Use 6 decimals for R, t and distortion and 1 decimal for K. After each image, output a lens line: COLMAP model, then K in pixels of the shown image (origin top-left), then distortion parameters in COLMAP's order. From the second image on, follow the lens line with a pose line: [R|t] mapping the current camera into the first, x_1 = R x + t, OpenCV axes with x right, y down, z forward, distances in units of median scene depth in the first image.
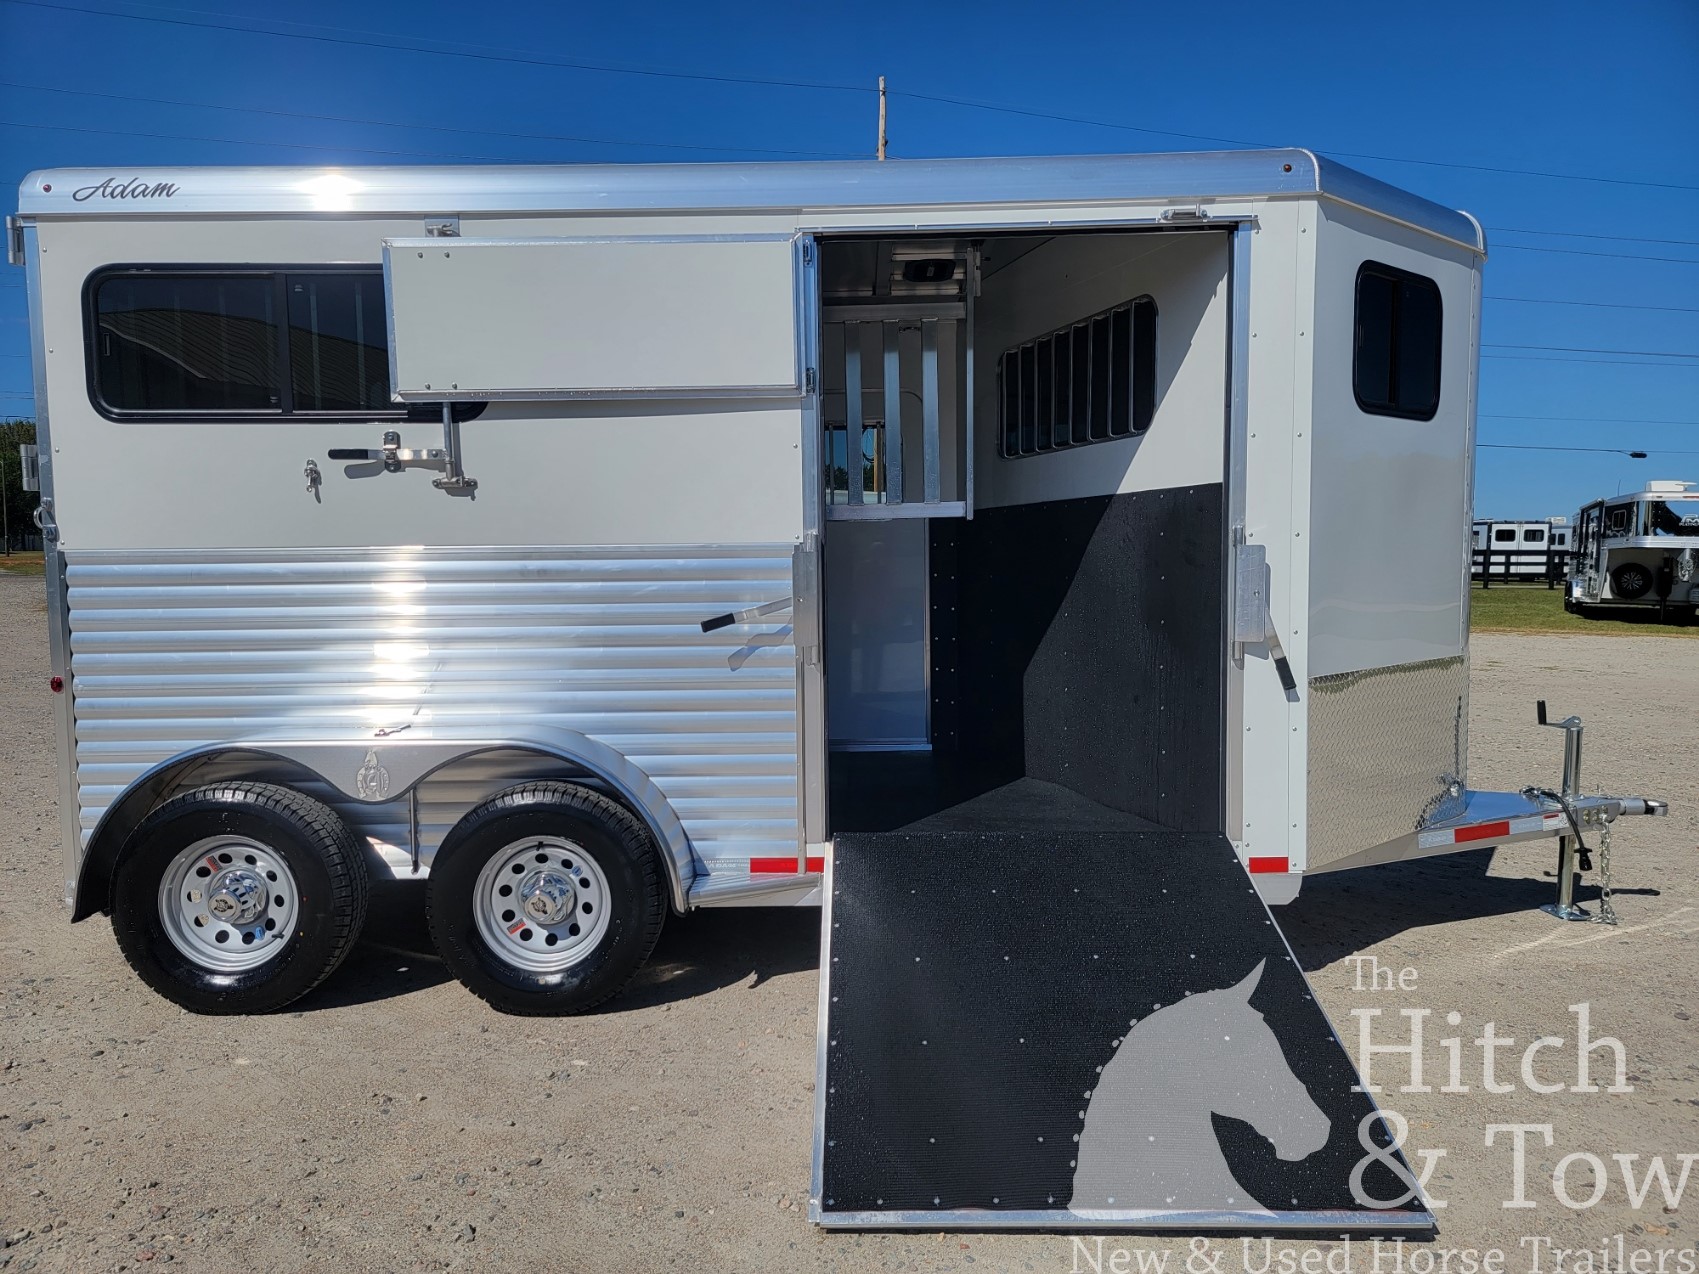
lens RADIAL K [[1113.3, 0, 849.5], [0, 1113.3, 637.0], [0, 0, 1]] dist [0.006008, -0.000363]
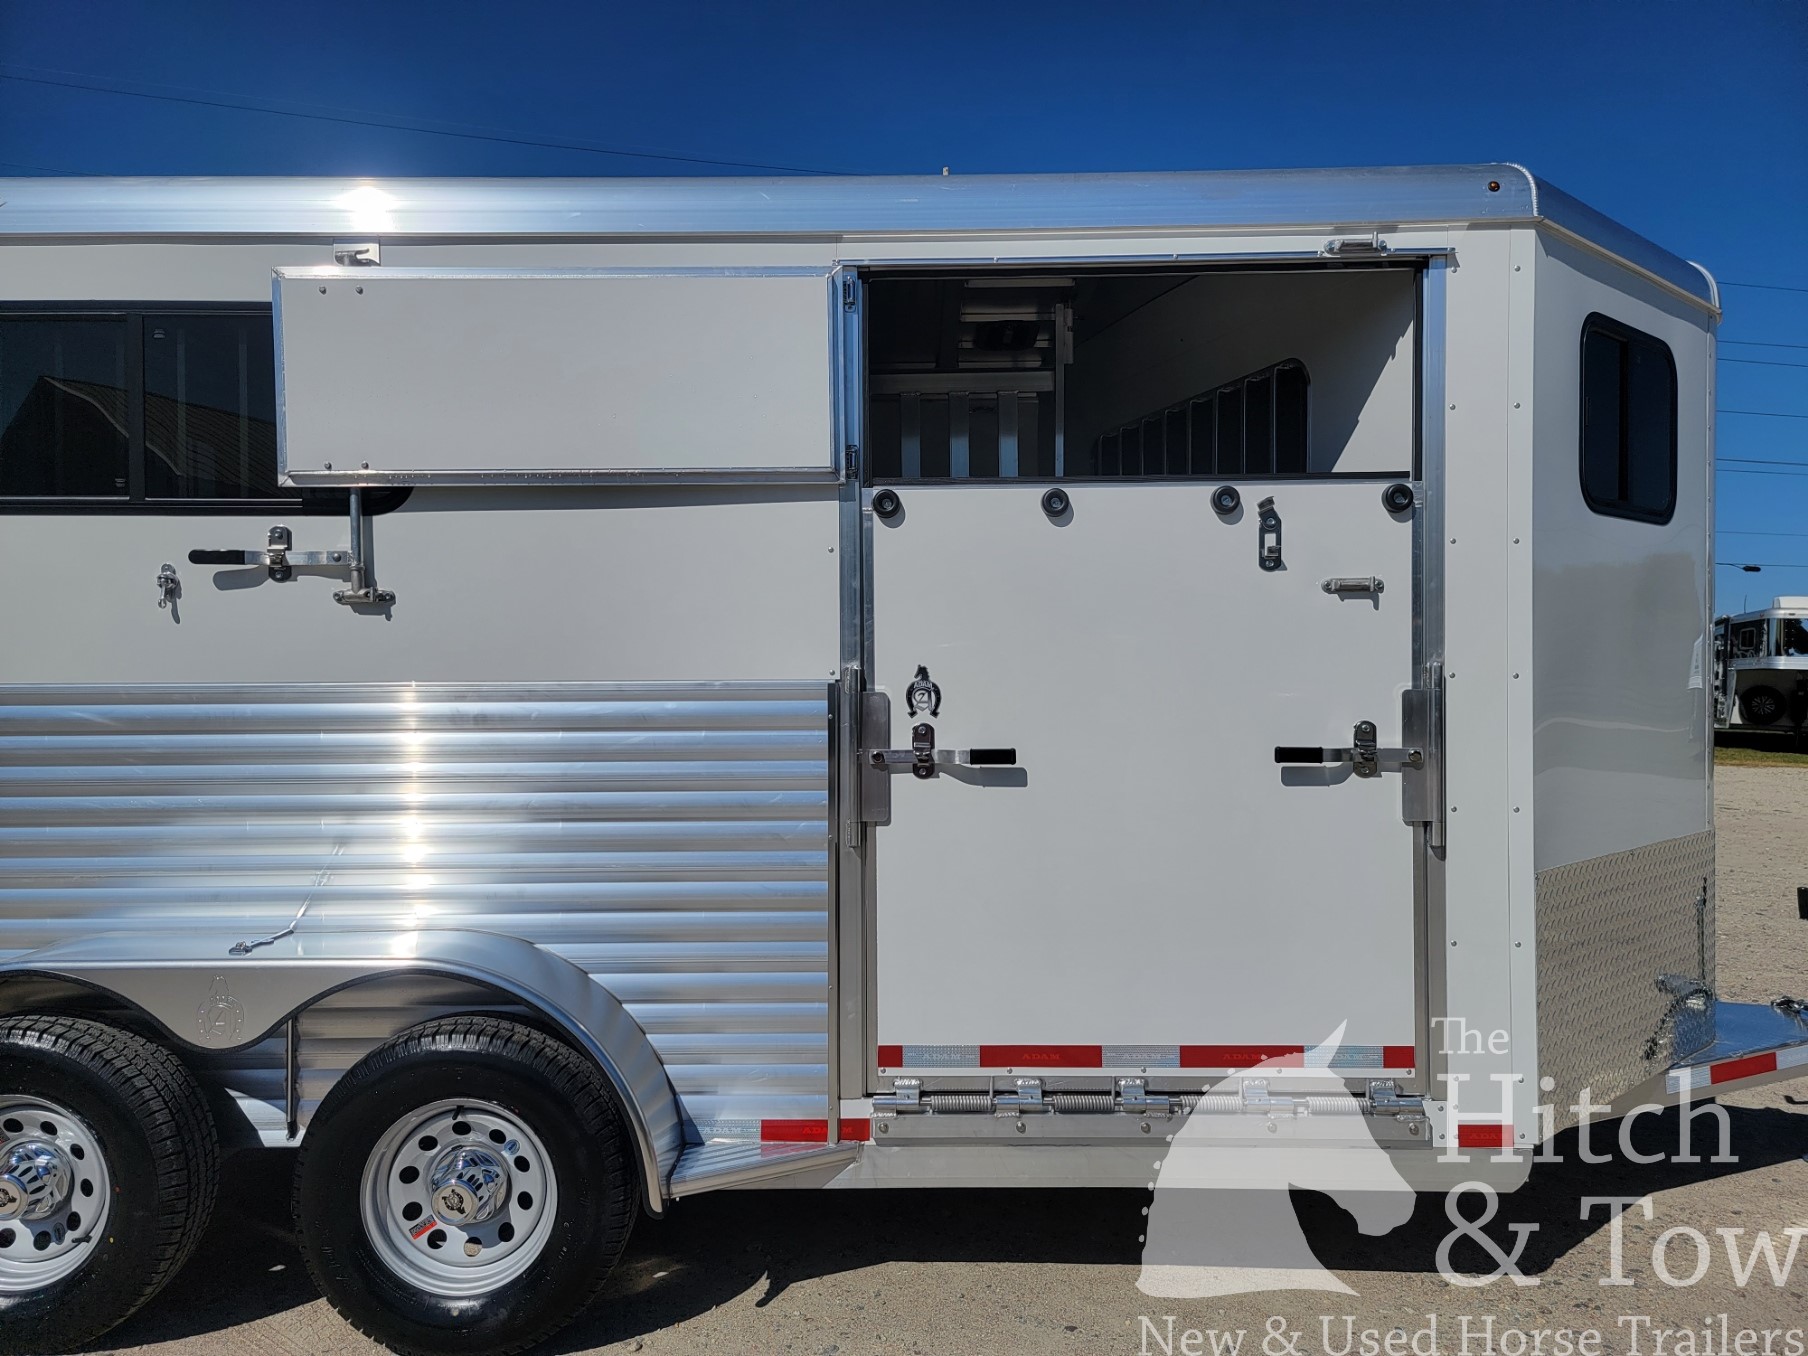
lens RADIAL K [[1240.9, 0, 912.4], [0, 1240.9, 675.9], [0, 0, 1]] dist [-0.003793, -0.023261]
pose [[0.999965, 0.007252, 0.004185, 0.002852], [-0.006944, 0.997563, -0.069427, -0.033277], [-0.004678, 0.069396, 0.997578, 0.195634]]
